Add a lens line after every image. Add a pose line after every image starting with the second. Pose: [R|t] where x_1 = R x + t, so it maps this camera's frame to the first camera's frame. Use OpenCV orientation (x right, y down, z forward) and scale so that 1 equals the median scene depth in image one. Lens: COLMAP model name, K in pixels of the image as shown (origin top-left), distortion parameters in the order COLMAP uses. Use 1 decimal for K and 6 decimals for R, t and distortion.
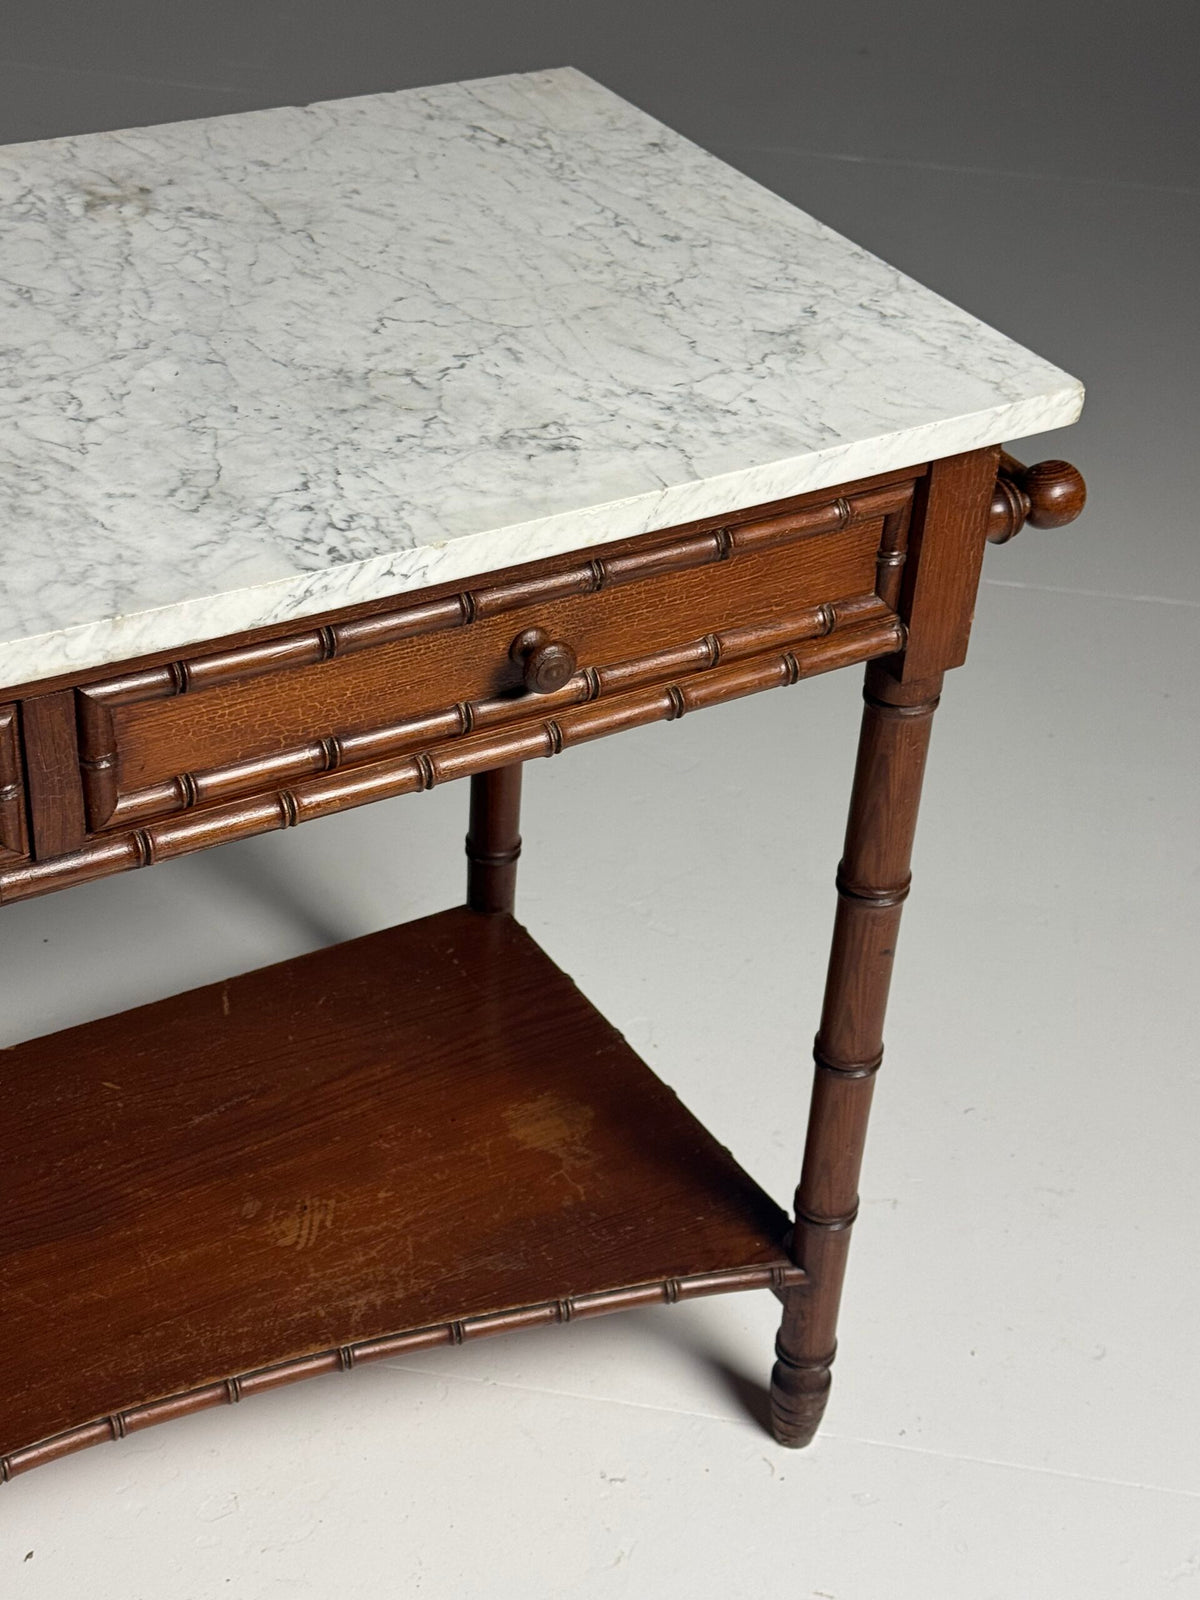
lens RADIAL K [[2480.5, 0, 587.7], [0, 2480.5, 811.4], [0, 0, 1]] dist [0.139415, 0.000000]
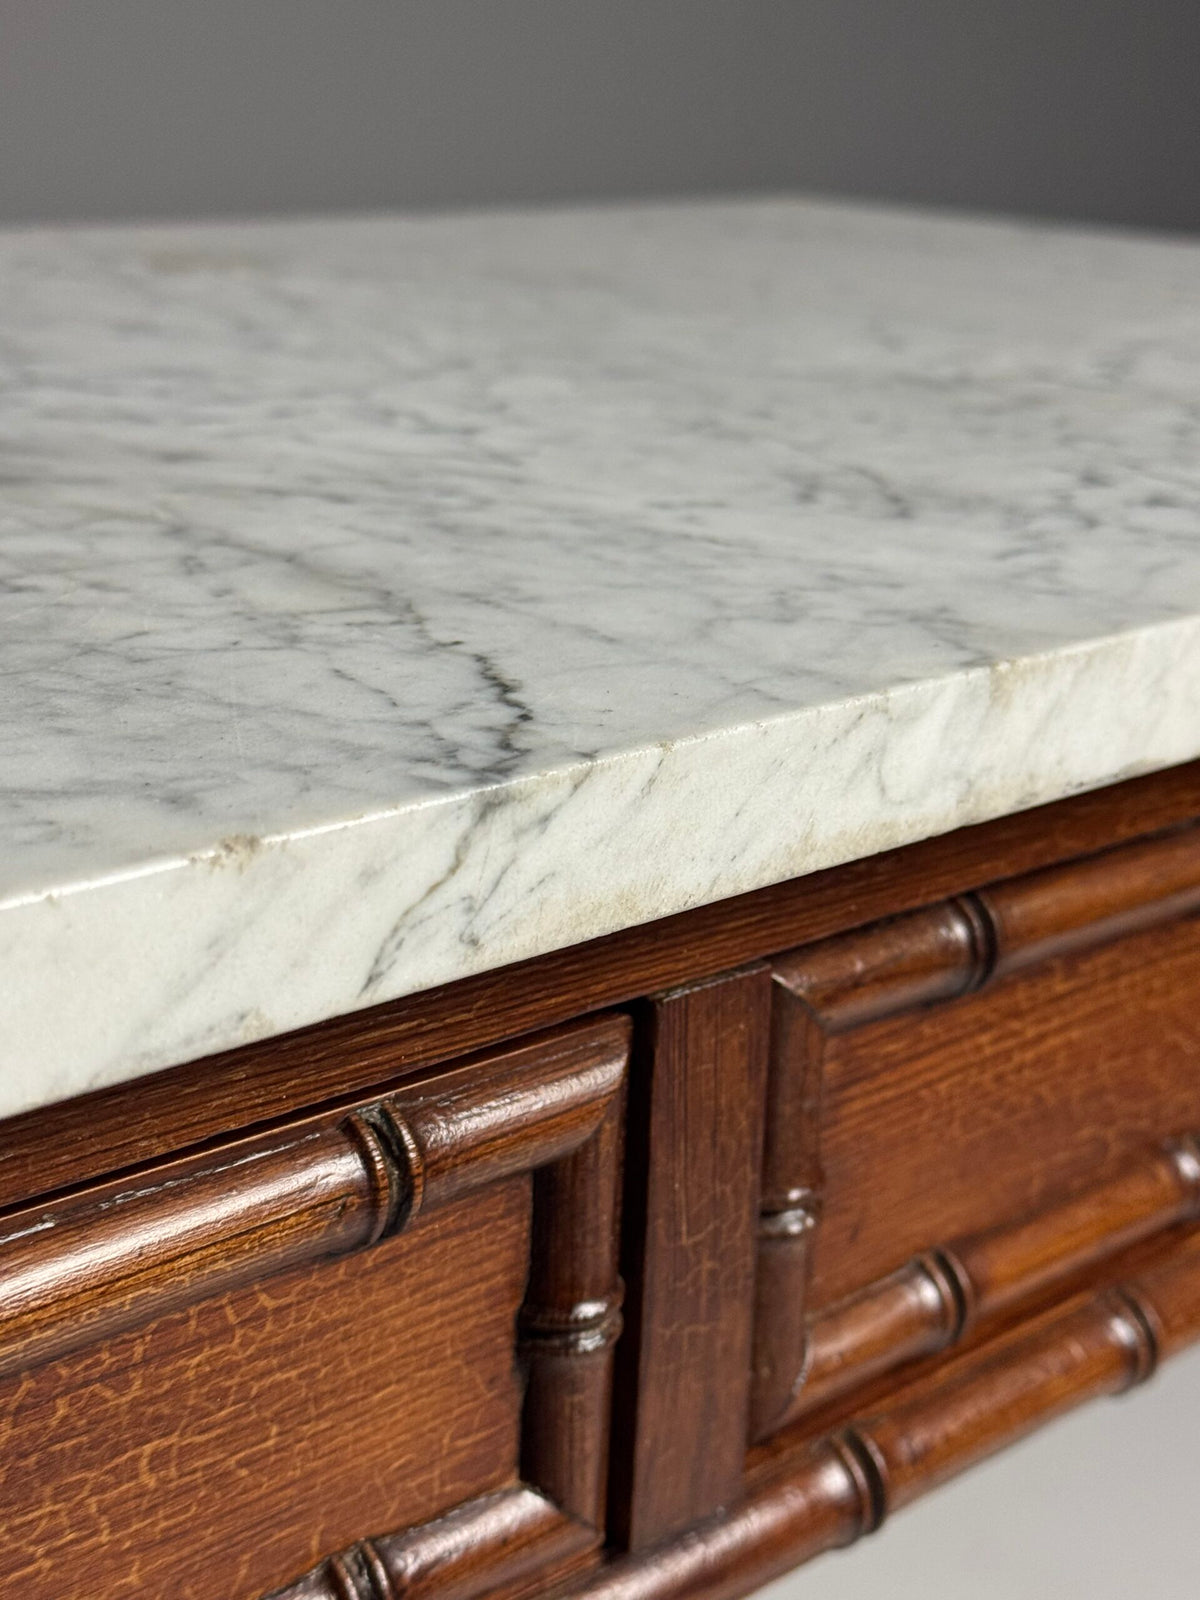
lens RADIAL K [[2480.5, 0, 594.7], [0, 2480.5, 812.4], [0, 0, 1]] dist [0.139415, 0.000000]
pose [[0.975051, -0.086095, 0.204603, -0.237760], [0.140579, 0.952825, -0.269002, 0.012480], [-0.171791, 0.291053, 0.941157, 0.567306]]
